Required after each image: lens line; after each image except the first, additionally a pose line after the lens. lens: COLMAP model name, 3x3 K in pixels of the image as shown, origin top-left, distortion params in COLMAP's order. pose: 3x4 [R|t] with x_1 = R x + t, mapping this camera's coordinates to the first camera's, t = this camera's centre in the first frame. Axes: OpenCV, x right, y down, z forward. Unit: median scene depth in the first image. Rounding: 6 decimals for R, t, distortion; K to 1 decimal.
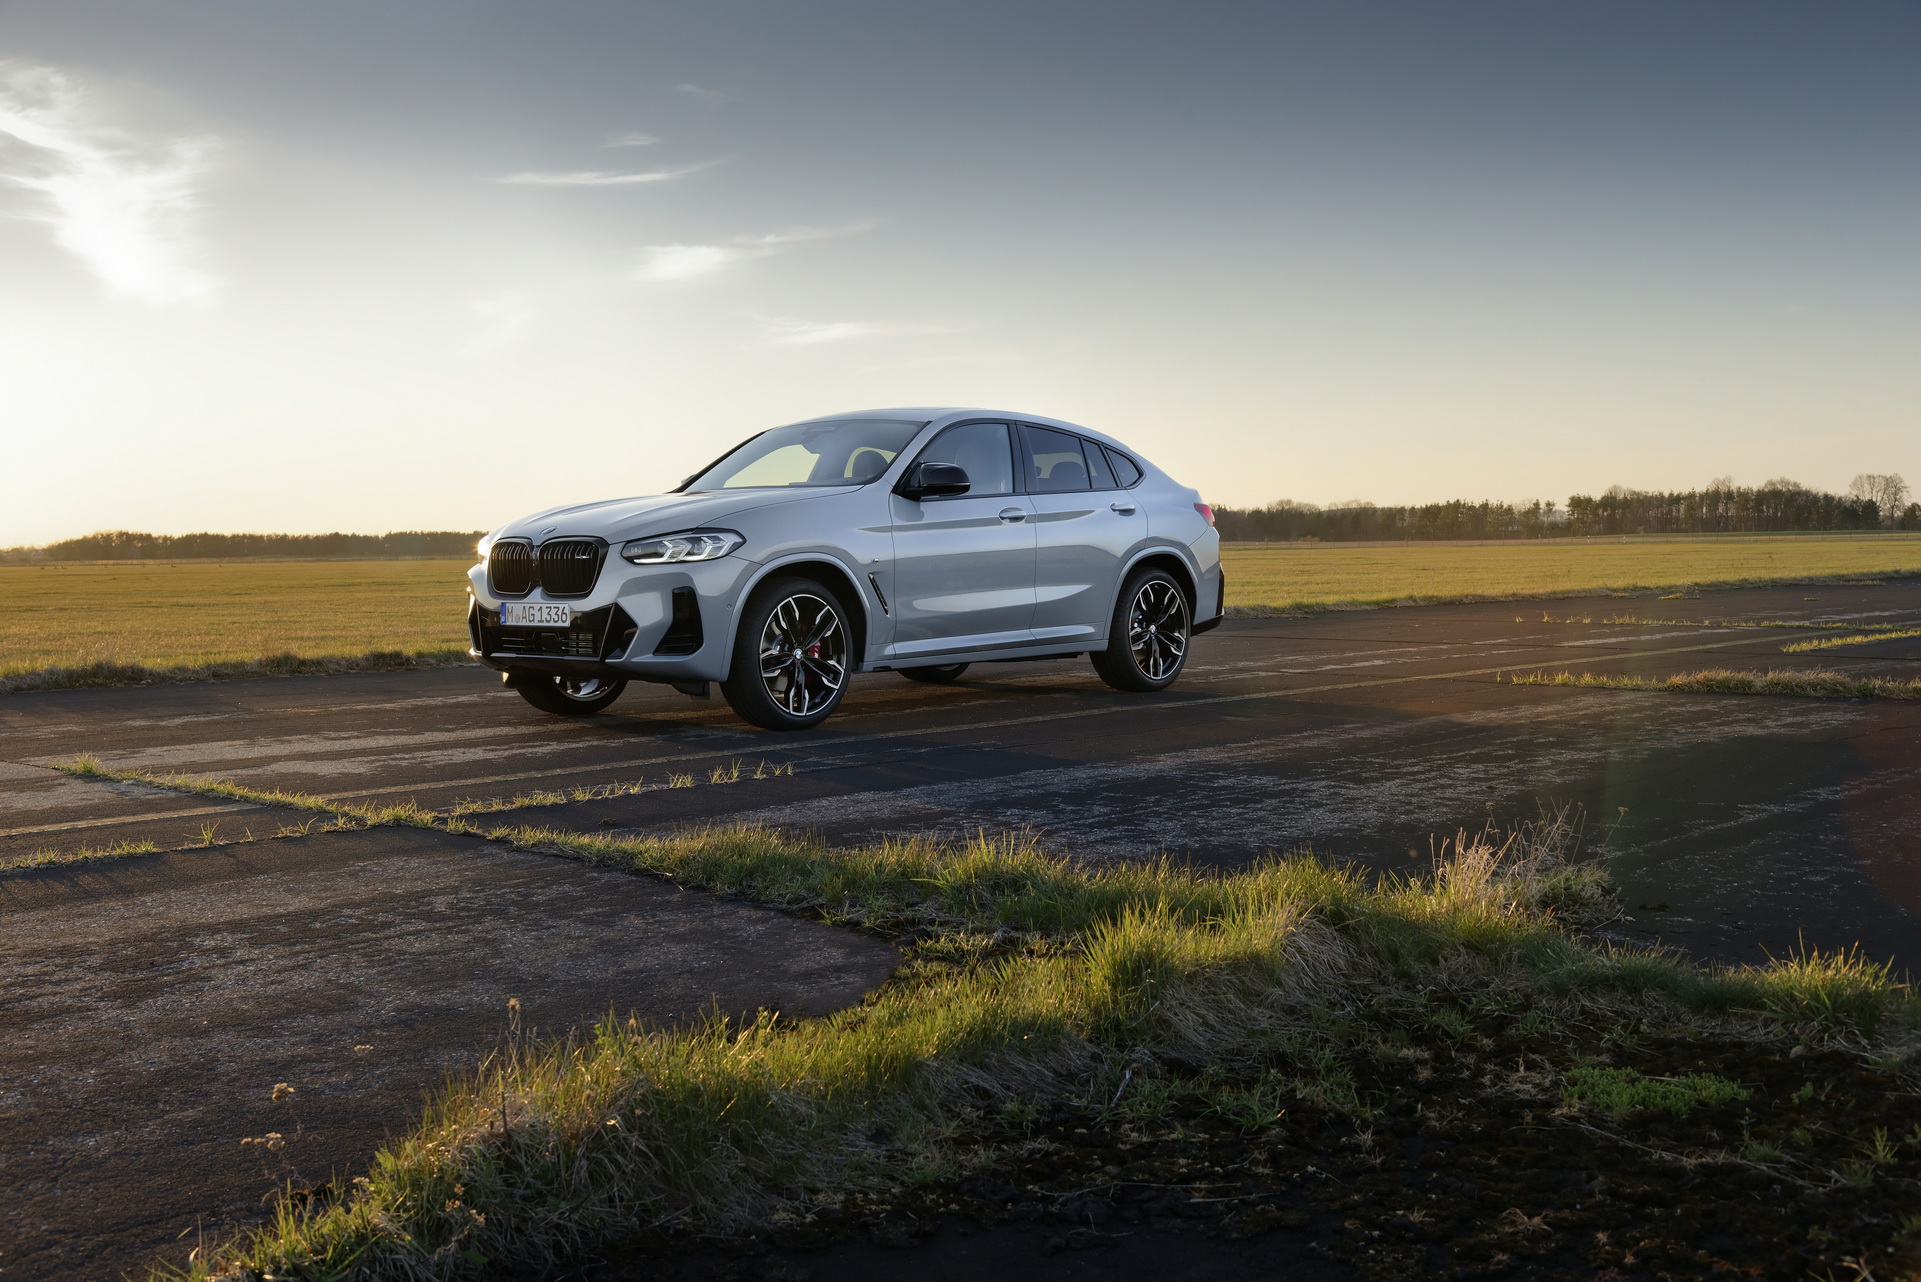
lens RADIAL K [[4887.7, 0, 960.5], [0, 4887.7, 641.0], [0, 0, 1]] dist [0.050110, -0.389418]
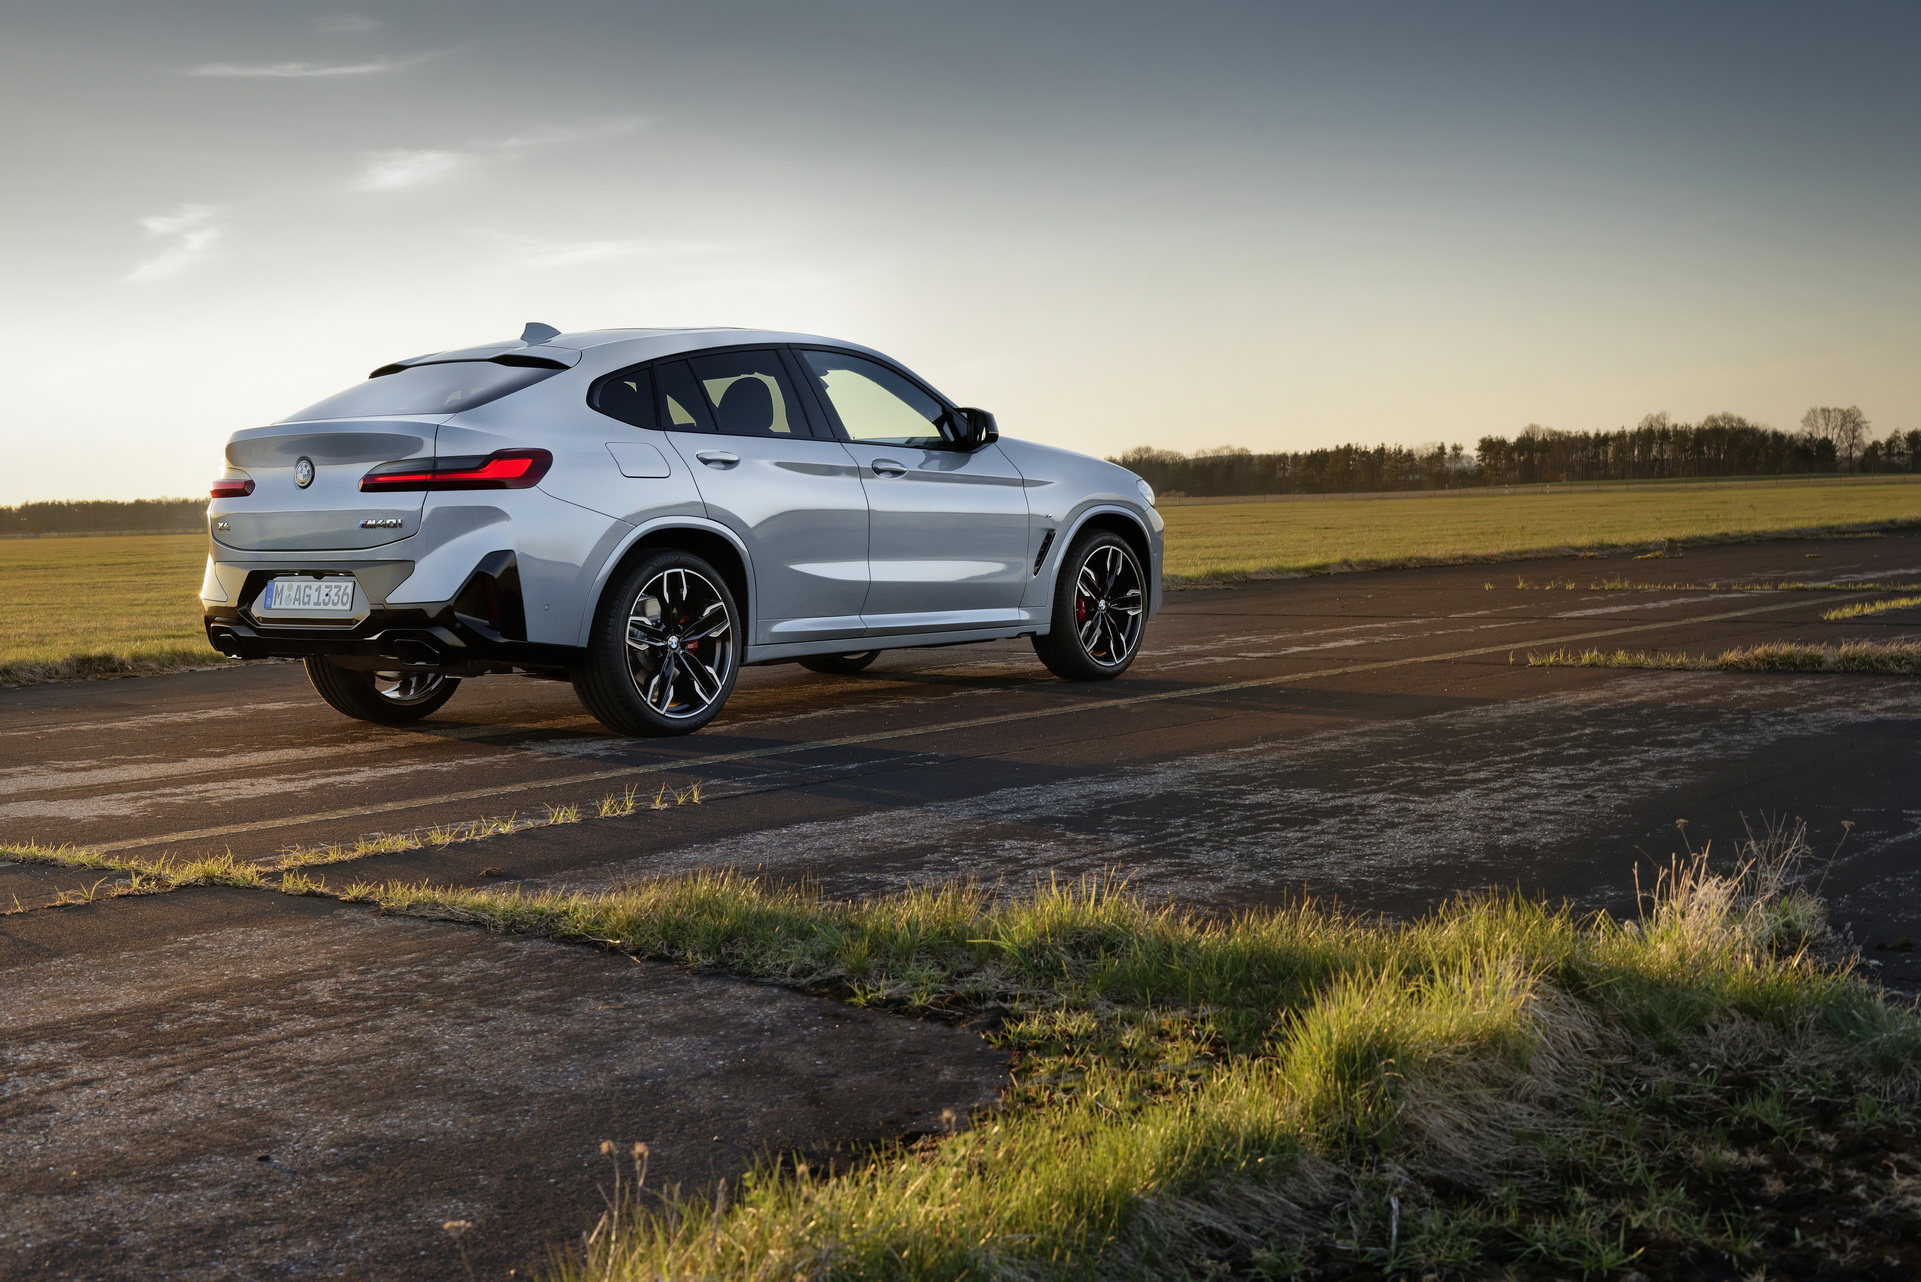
lens RADIAL K [[4887.7, 0, 960.5], [0, 4887.7, 641.0], [0, 0, 1]] dist [0.050110, -0.389418]
pose [[0.982152, -0.020550, 0.186963, -0.140022], [0.019440, 0.999781, 0.007770, -0.003674], [-0.187081, -0.003997, 0.982336, 0.229438]]
